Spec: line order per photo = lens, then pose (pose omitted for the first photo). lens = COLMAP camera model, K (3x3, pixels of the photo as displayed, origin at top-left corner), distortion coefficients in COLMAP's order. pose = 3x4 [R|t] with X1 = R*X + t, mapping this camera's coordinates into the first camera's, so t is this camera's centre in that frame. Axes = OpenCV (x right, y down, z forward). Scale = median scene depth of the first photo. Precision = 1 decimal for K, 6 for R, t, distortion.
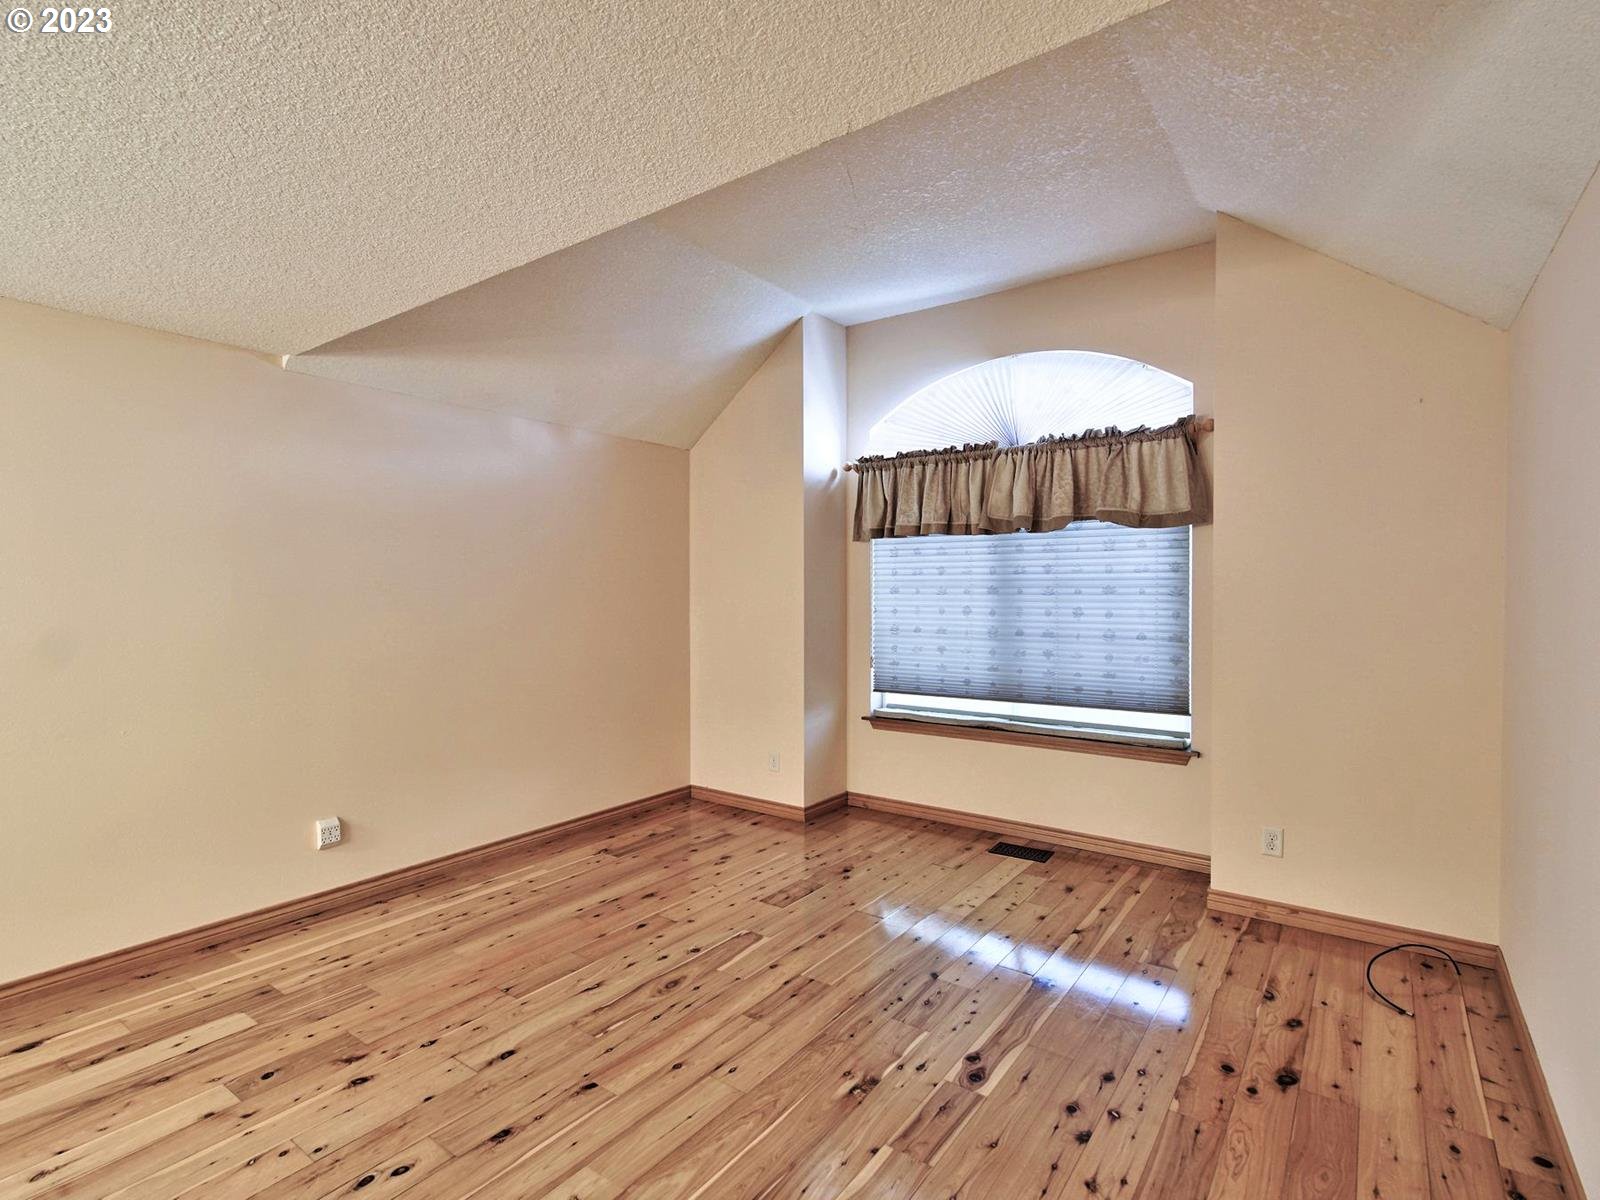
lens RADIAL K [[792.6, 0, 803.5], [0, 792.6, 605.4], [0, 0, 1]] dist [0.010376, -0.001199]
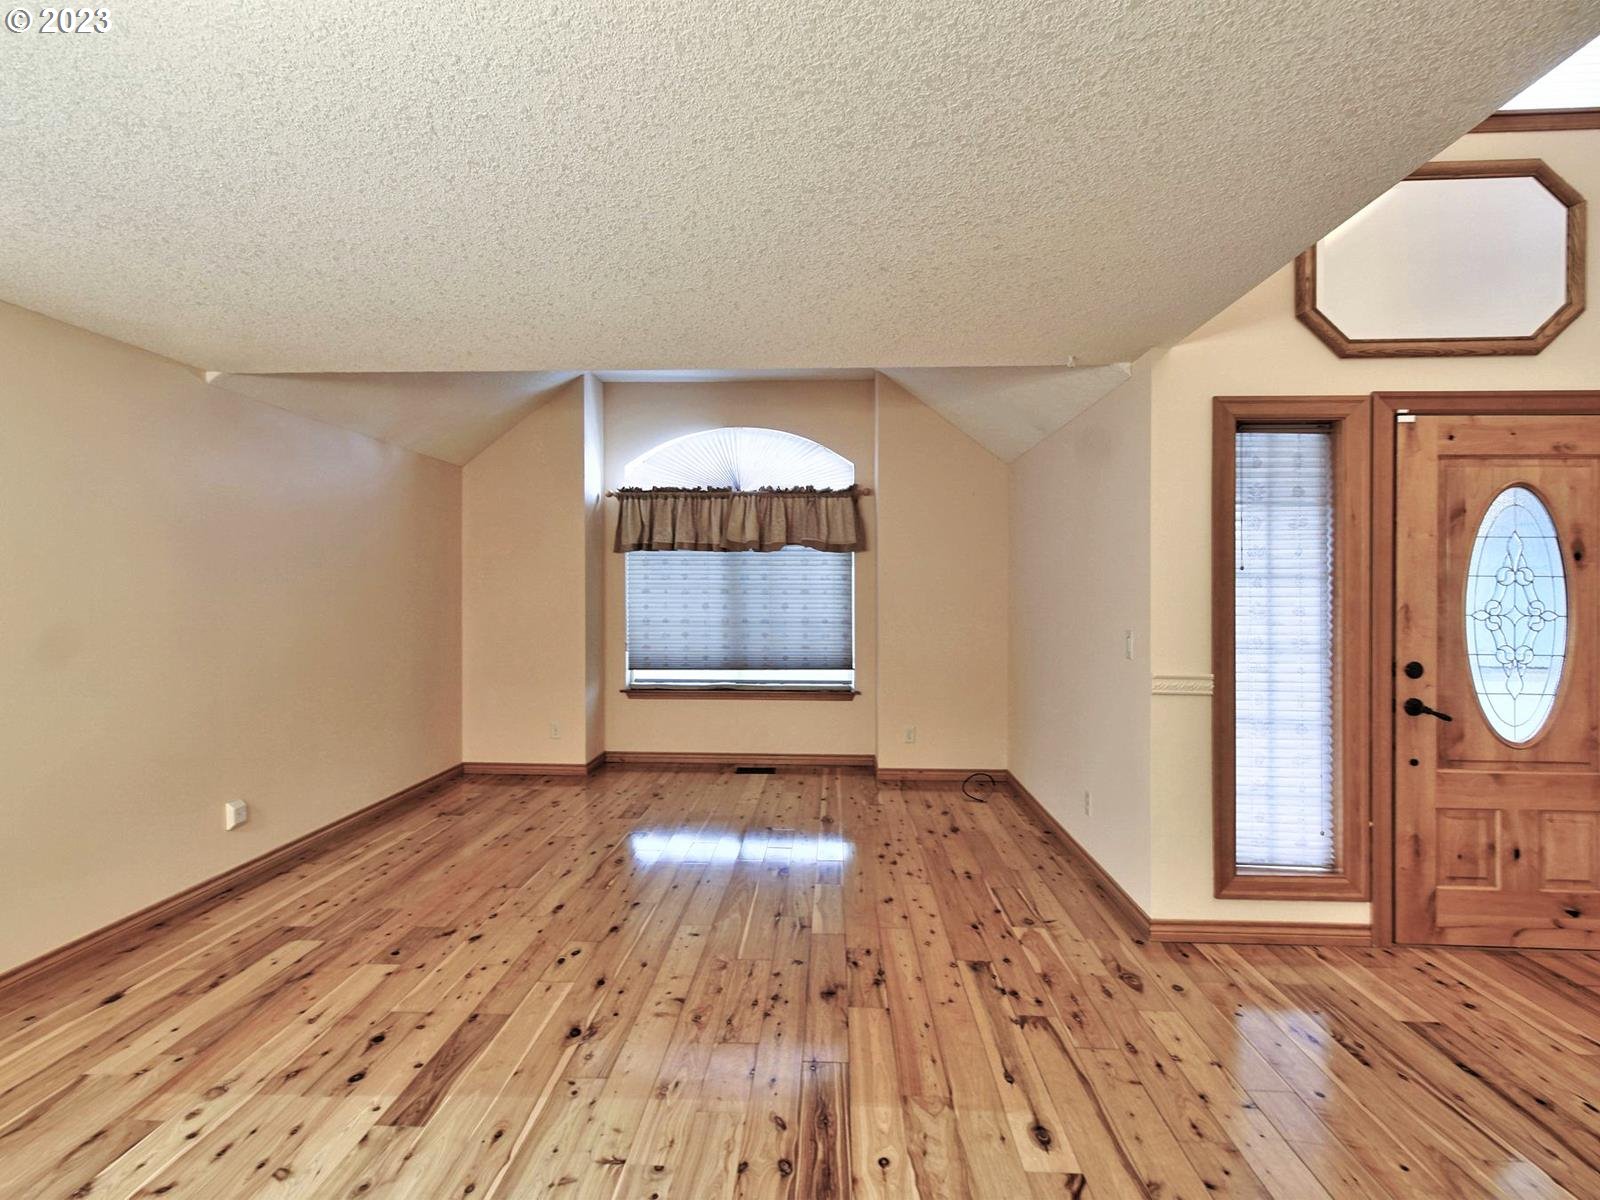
lens RADIAL K [[792.6, 0, 797.4], [0, 792.6, 595.5], [0, 0, 1]] dist [0.010376, -0.001199]
pose [[0.837767, 0.000648, 0.546028, -0.461484], [0.006670, 0.999913, -0.011420, 0.005871], [-0.545988, 0.013209, 0.837689, -0.270711]]
